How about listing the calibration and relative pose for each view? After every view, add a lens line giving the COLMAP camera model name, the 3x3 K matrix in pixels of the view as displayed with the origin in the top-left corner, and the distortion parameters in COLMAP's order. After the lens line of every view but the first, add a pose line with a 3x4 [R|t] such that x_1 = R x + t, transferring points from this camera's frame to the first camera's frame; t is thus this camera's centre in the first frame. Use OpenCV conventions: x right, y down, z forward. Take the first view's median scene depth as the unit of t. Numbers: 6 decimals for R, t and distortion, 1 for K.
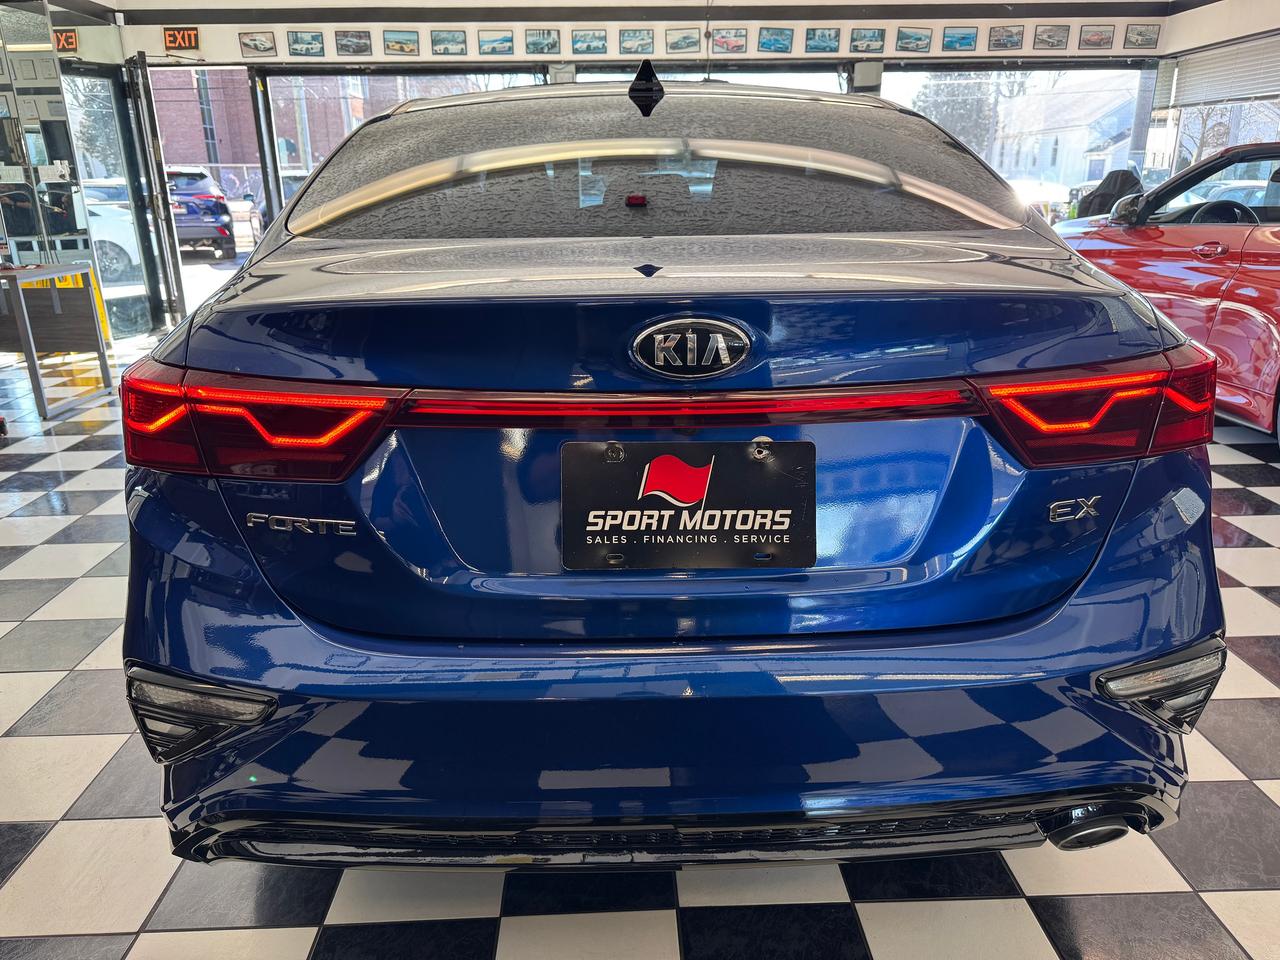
lens RADIAL K [[901.9, 0, 617.6], [0, 901.9, 477.4], [0, 0, 1]] dist [0.000047, 0.002975]
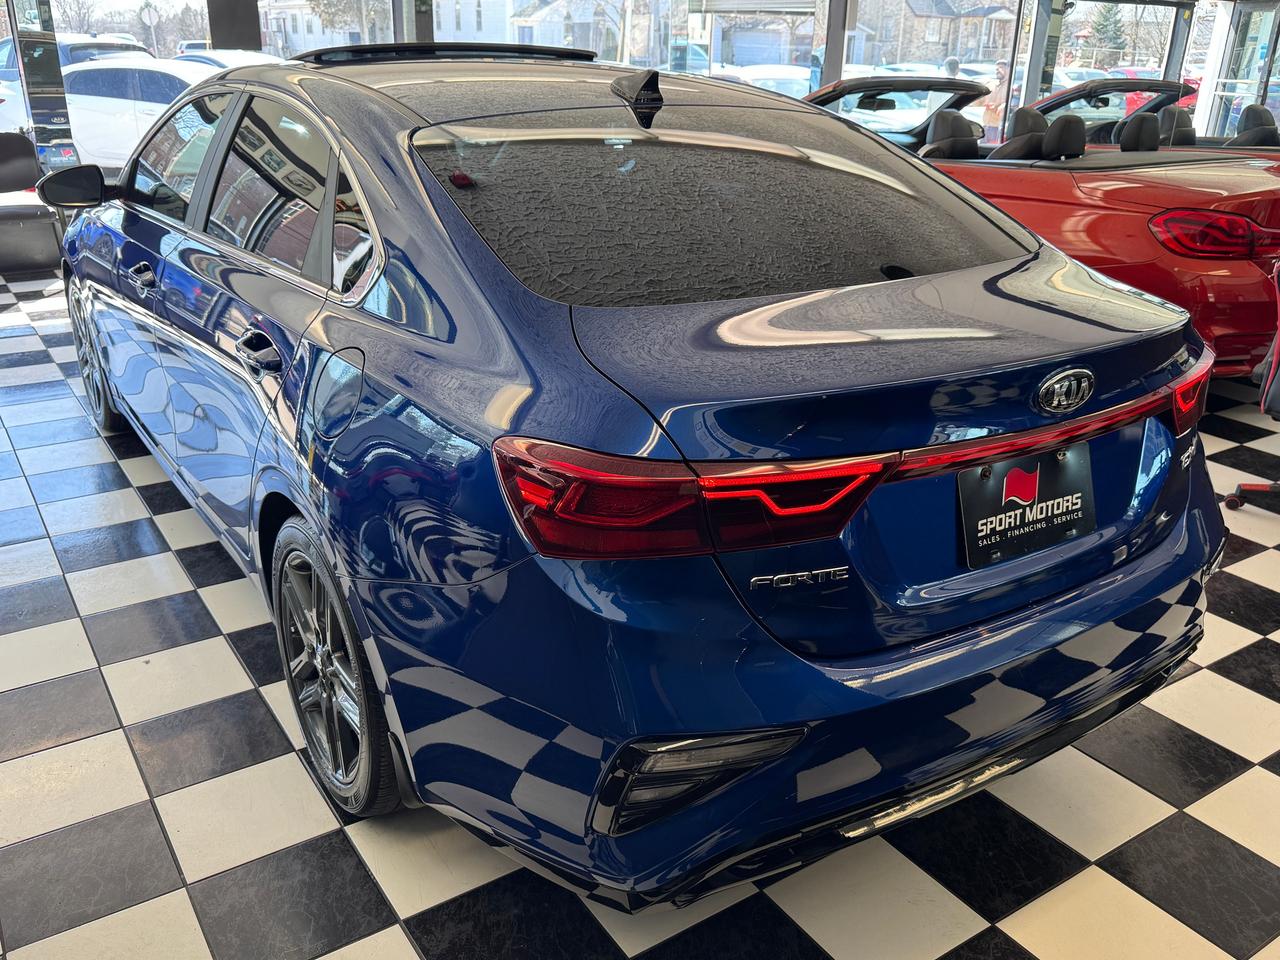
lens RADIAL K [[1116.9, 0, 637.1], [0, 1116.9, 453.3], [0, 0, 1]] dist [0.037498, 0.002479]
pose [[0.844589, -0.157614, 0.511691, -1.241193], [0.140245, 0.987446, 0.072672, -0.242090], [-0.516721, 0.010385, 0.856091, -0.116326]]
